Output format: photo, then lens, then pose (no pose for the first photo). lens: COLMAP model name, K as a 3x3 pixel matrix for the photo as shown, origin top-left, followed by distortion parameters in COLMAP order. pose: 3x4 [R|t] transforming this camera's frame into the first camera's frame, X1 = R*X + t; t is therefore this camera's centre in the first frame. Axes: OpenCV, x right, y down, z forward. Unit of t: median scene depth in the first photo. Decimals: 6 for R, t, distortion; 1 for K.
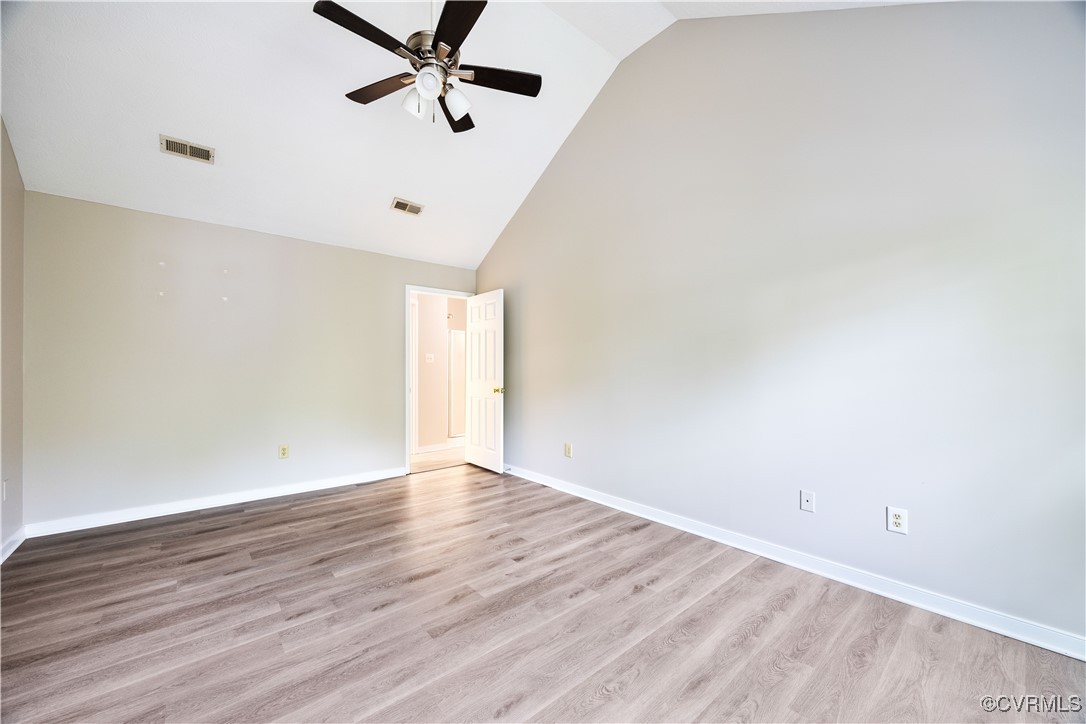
lens RADIAL K [[420.3, 0, 549.4], [0, 420.3, 370.7], [0, 0, 1]] dist [0.002342, 0.000119]
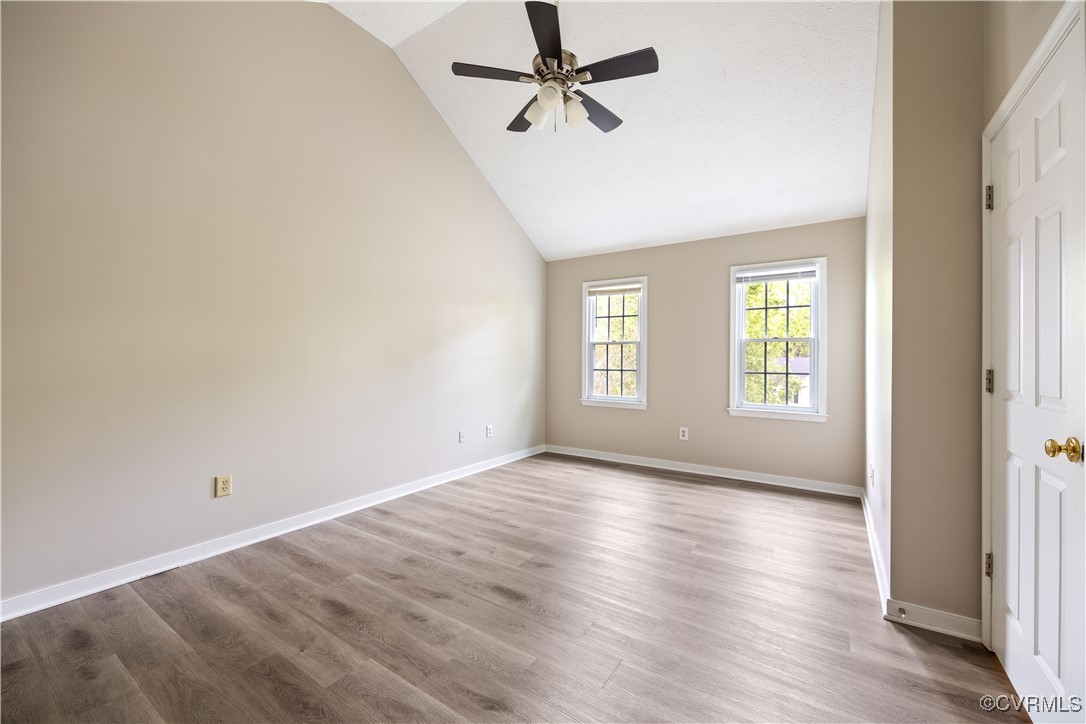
lens RADIAL K [[420.3, 0, 547.7], [0, 420.3, 361.5], [0, 0, 1]] dist [0.002342, 0.000119]
pose [[-0.265433, 0.001731, 0.964128, -0.976486], [0.006253, 0.999980, -0.000074, 0.005908], [-0.964109, 0.006009, -0.265438, 0.968291]]
